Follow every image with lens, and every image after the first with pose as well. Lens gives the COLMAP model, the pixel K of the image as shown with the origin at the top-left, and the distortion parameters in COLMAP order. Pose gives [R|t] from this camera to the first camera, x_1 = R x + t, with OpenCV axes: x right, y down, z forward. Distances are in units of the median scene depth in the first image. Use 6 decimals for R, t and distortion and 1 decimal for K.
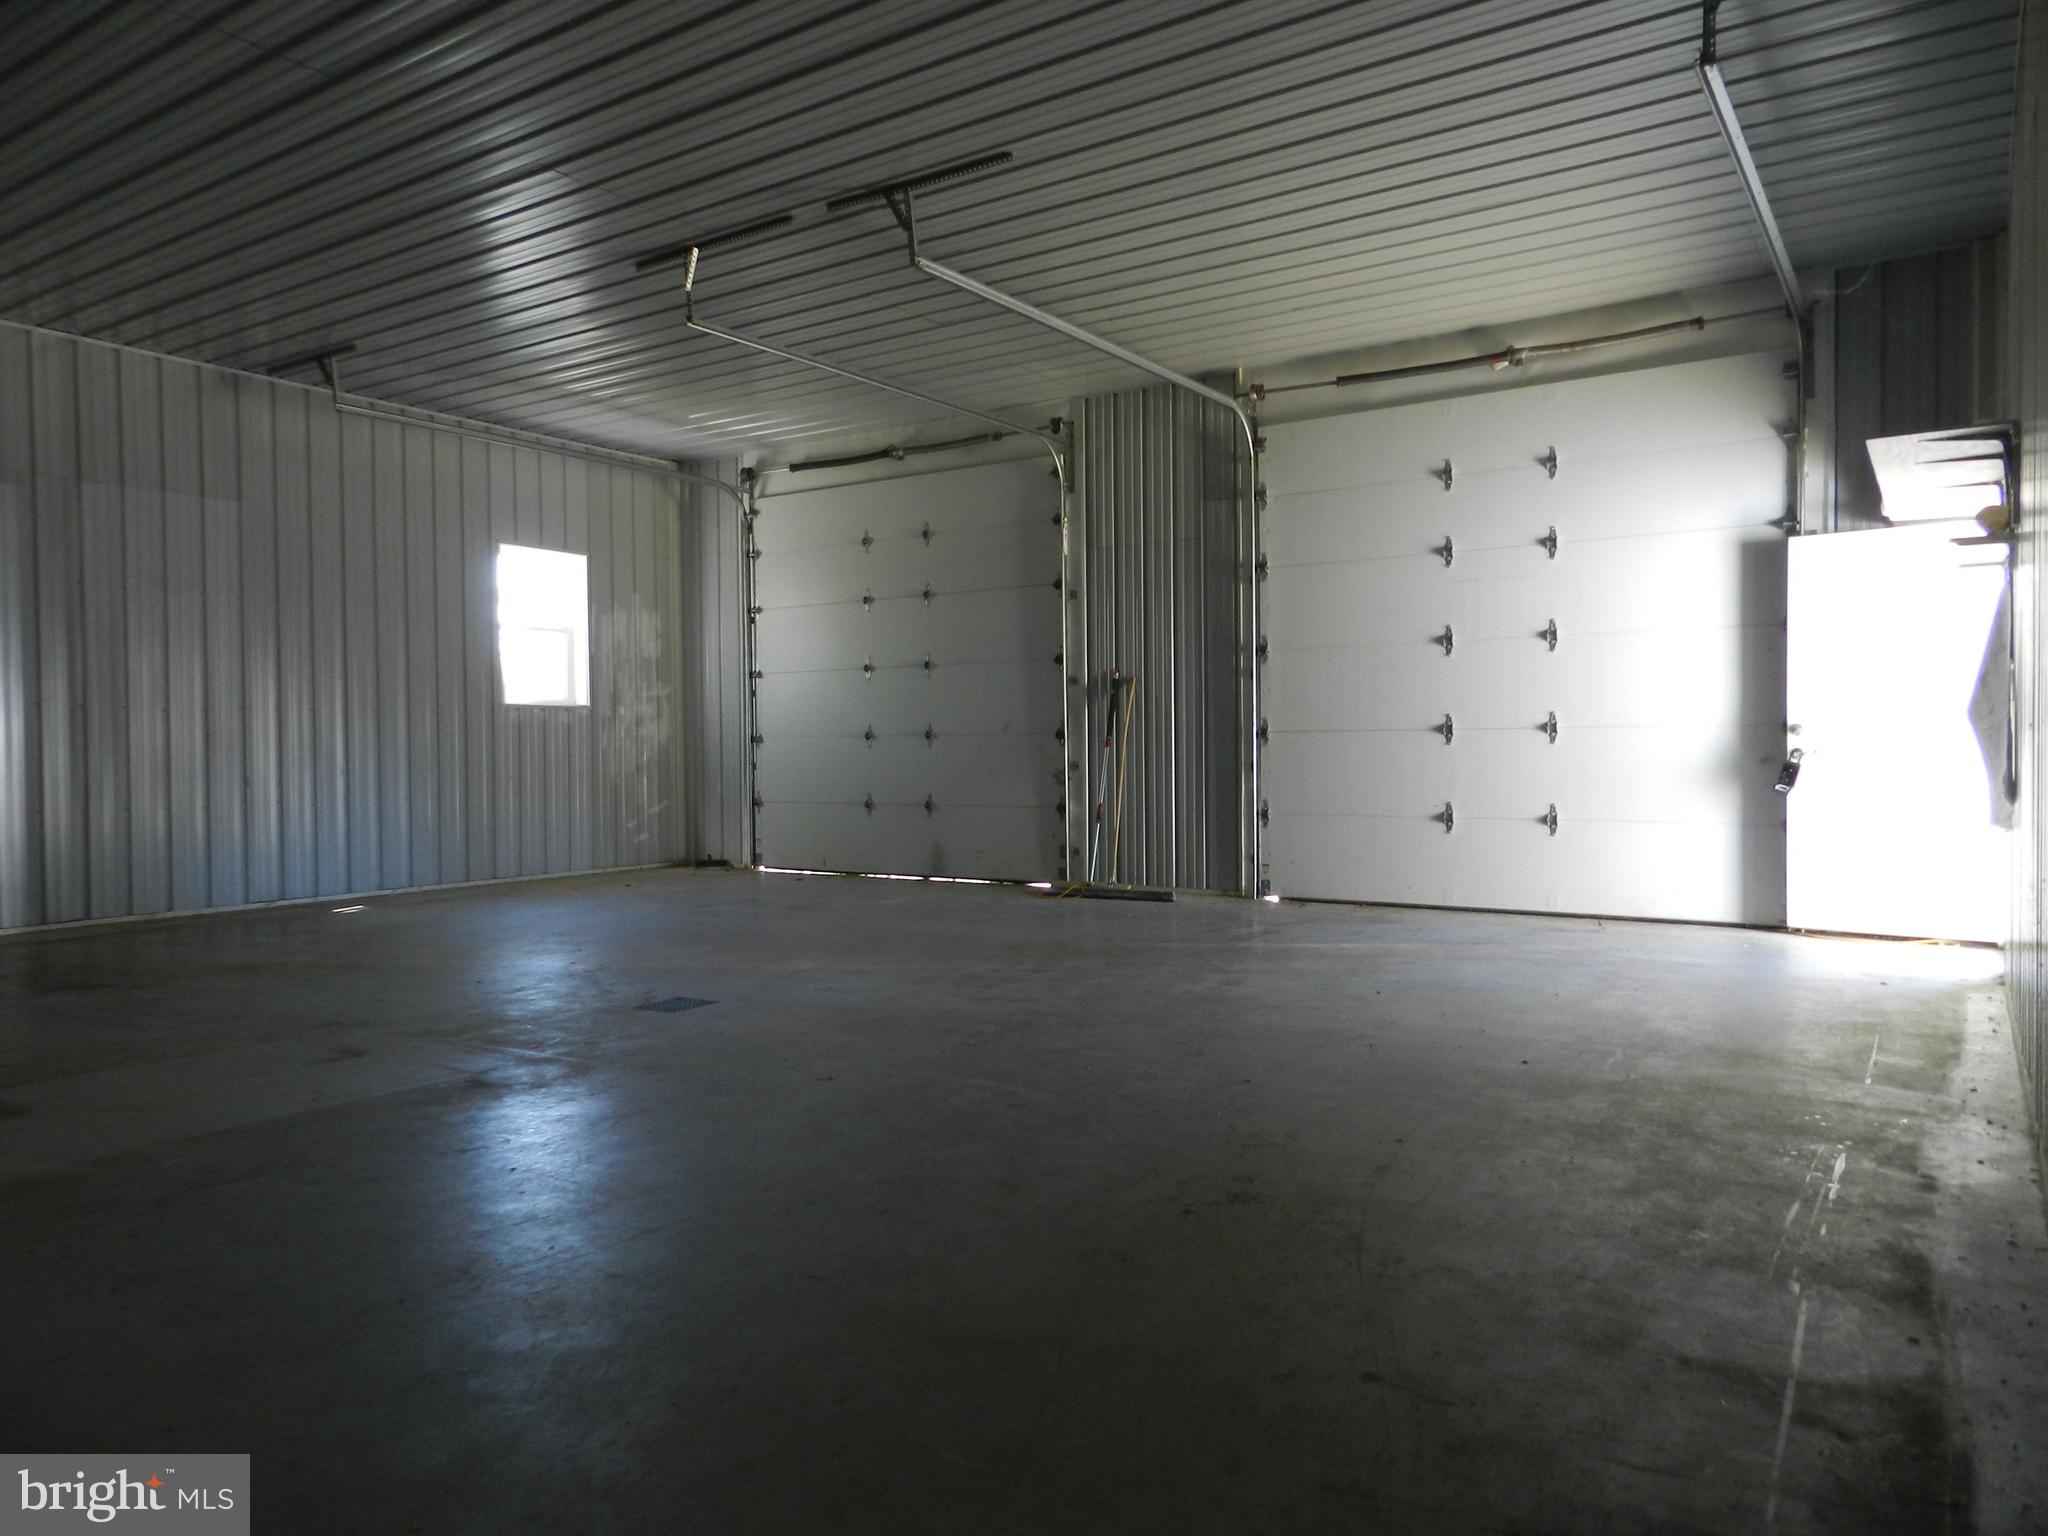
lens RADIAL K [[1386.3, 0, 1019.2], [0, 1386.3, 770.6], [0, 0, 1]] dist [0.016069, -0.007549]
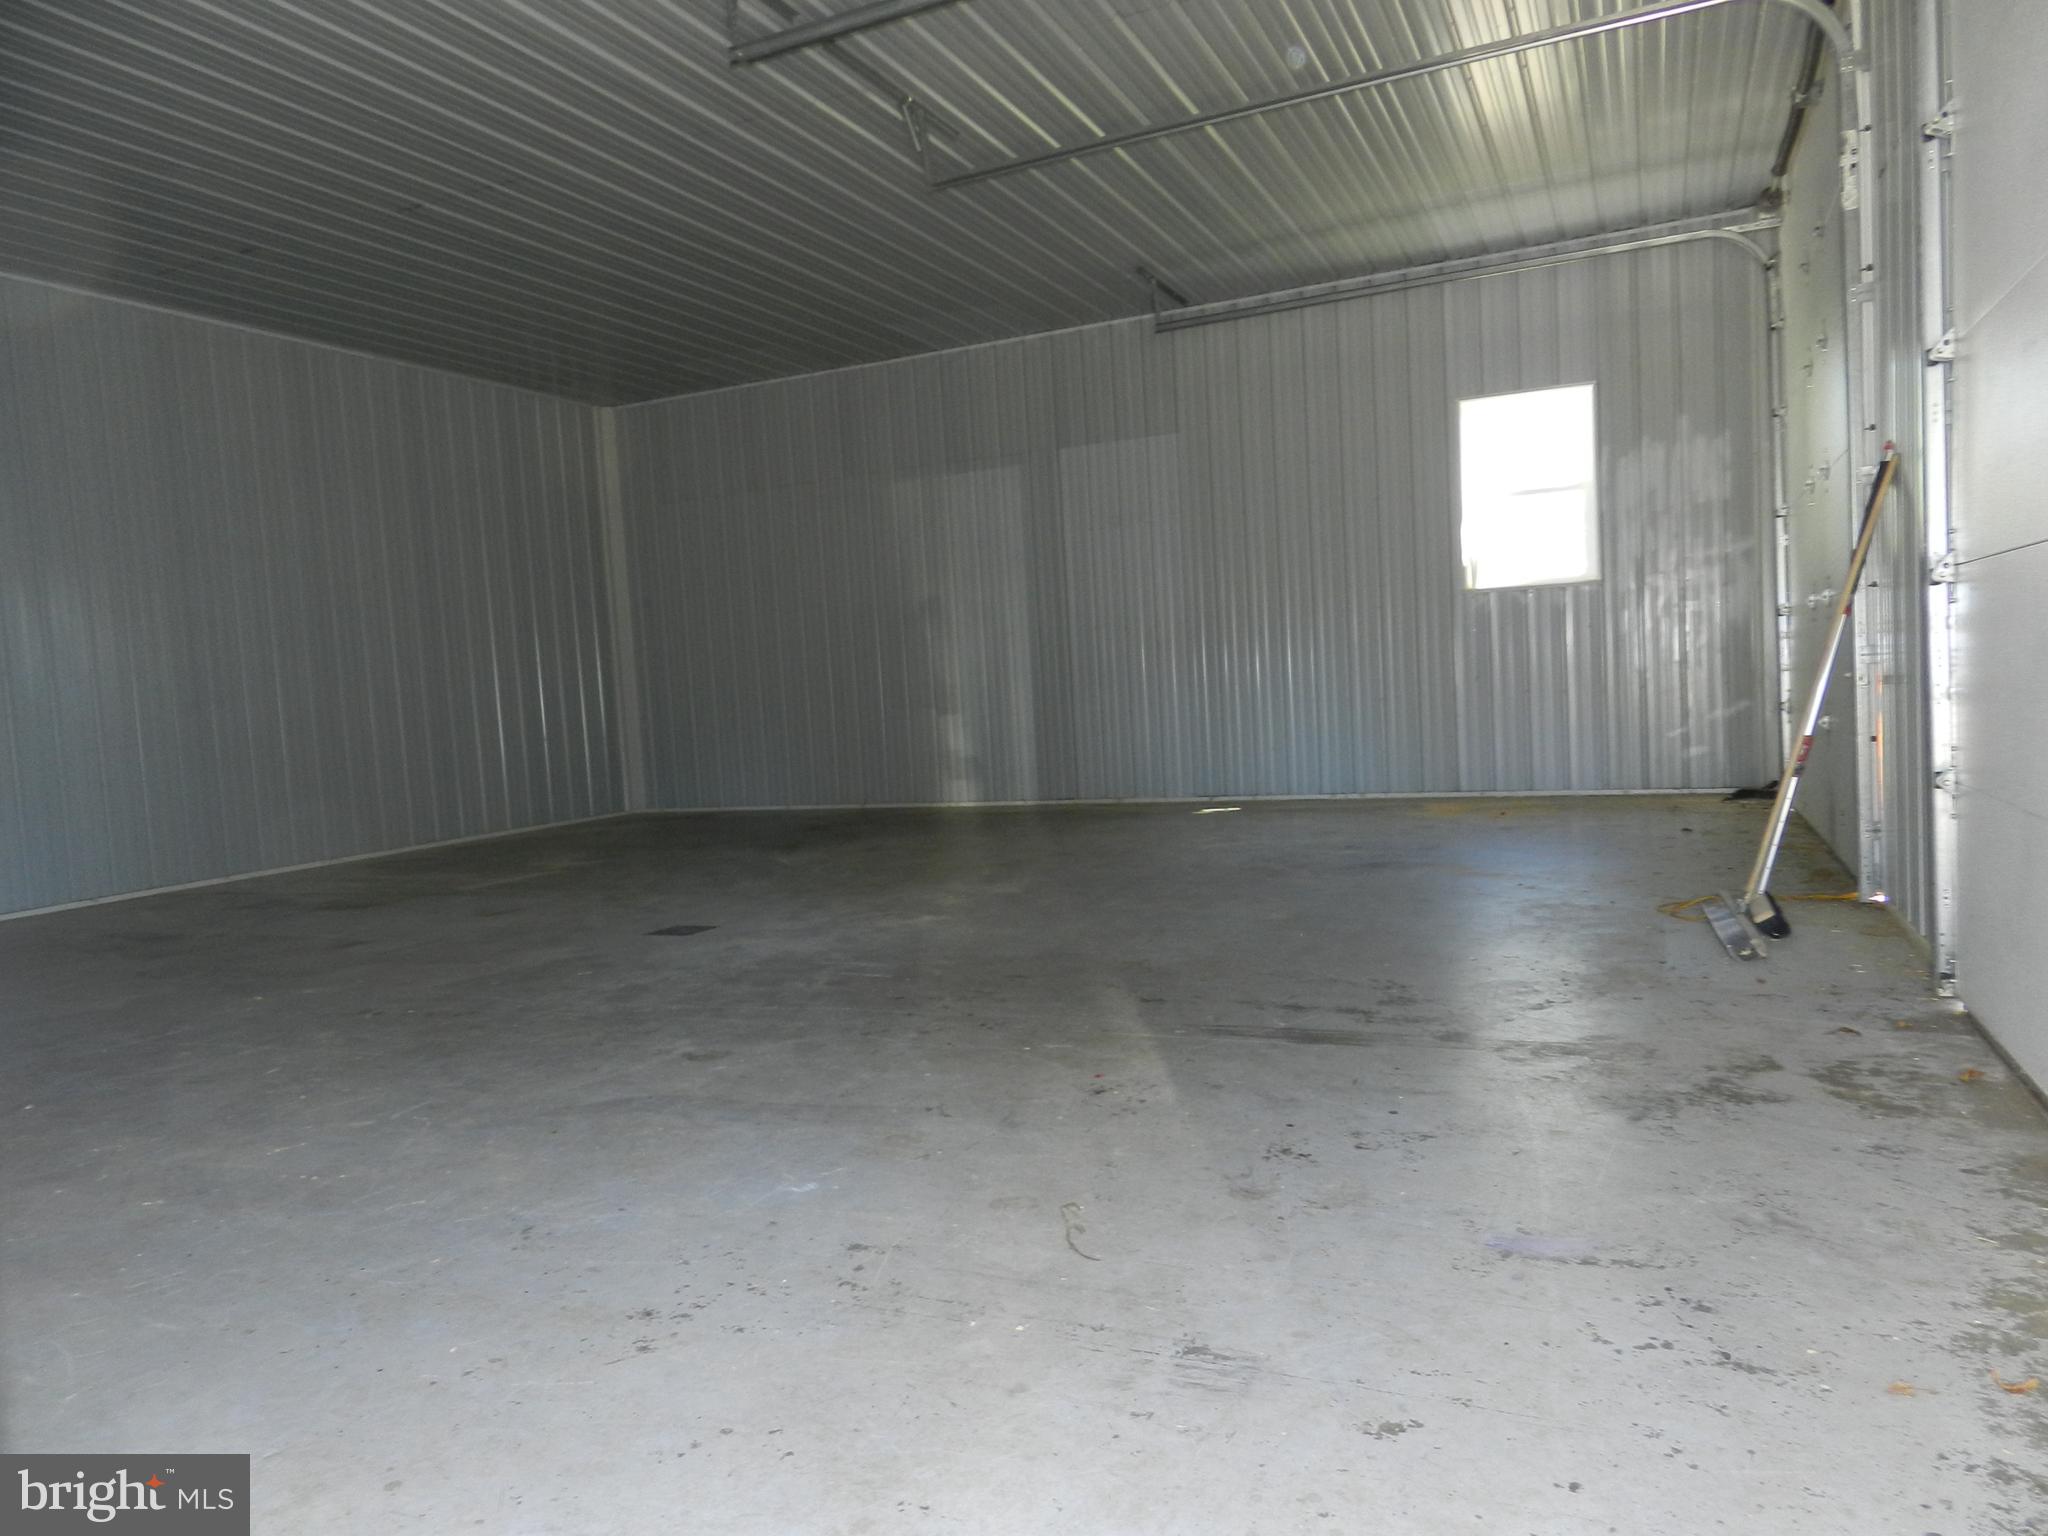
lens RADIAL K [[1386.3, 0, 1019.2], [0, 1386.3, 770.6], [0, 0, 1]] dist [0.016069, -0.007549]
pose [[0.155832, 0.061652, -0.985858, 0.428963], [0.035711, 0.997046, 0.067997, -0.004807], [0.987138, -0.045802, 0.153170, 0.575199]]
